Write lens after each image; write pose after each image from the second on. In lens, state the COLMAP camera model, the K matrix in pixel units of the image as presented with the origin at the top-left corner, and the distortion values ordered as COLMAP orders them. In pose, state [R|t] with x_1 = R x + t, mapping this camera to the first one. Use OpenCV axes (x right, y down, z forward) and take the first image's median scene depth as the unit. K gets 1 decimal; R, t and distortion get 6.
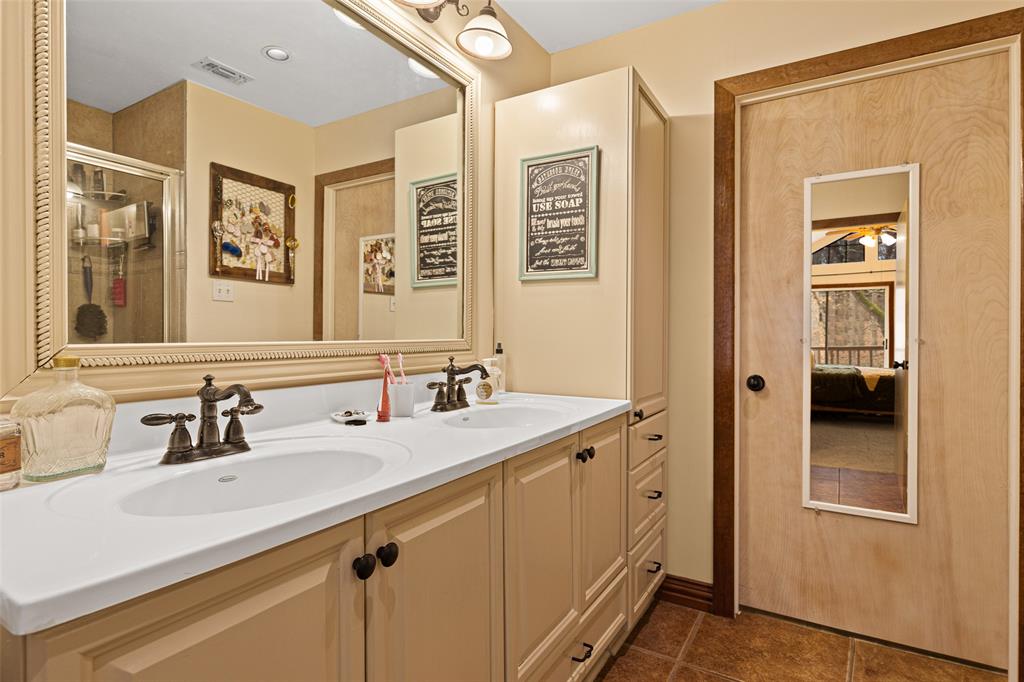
lens RADIAL K [[531.8, 0, 511.4], [0, 531.8, 338.6], [0, 0, 1]] dist [-0.001369, -0.000656]
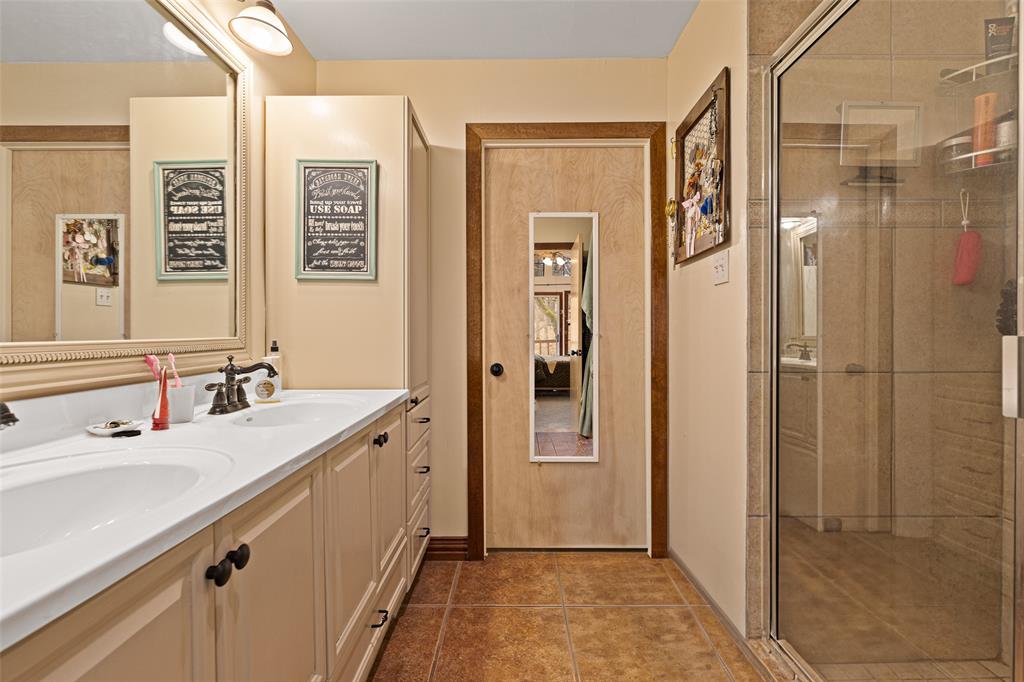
lens RADIAL K [[491.9, 0, 518.0], [0, 491.9, 336.8], [0, 0, 1]] dist [0.000448, -0.000451]
pose [[0.846911, -0.009648, 0.531647, -0.130021], [0.008642, 0.999953, 0.004380, 0.000727], [-0.531665, 0.000885, 0.846954, -0.018328]]
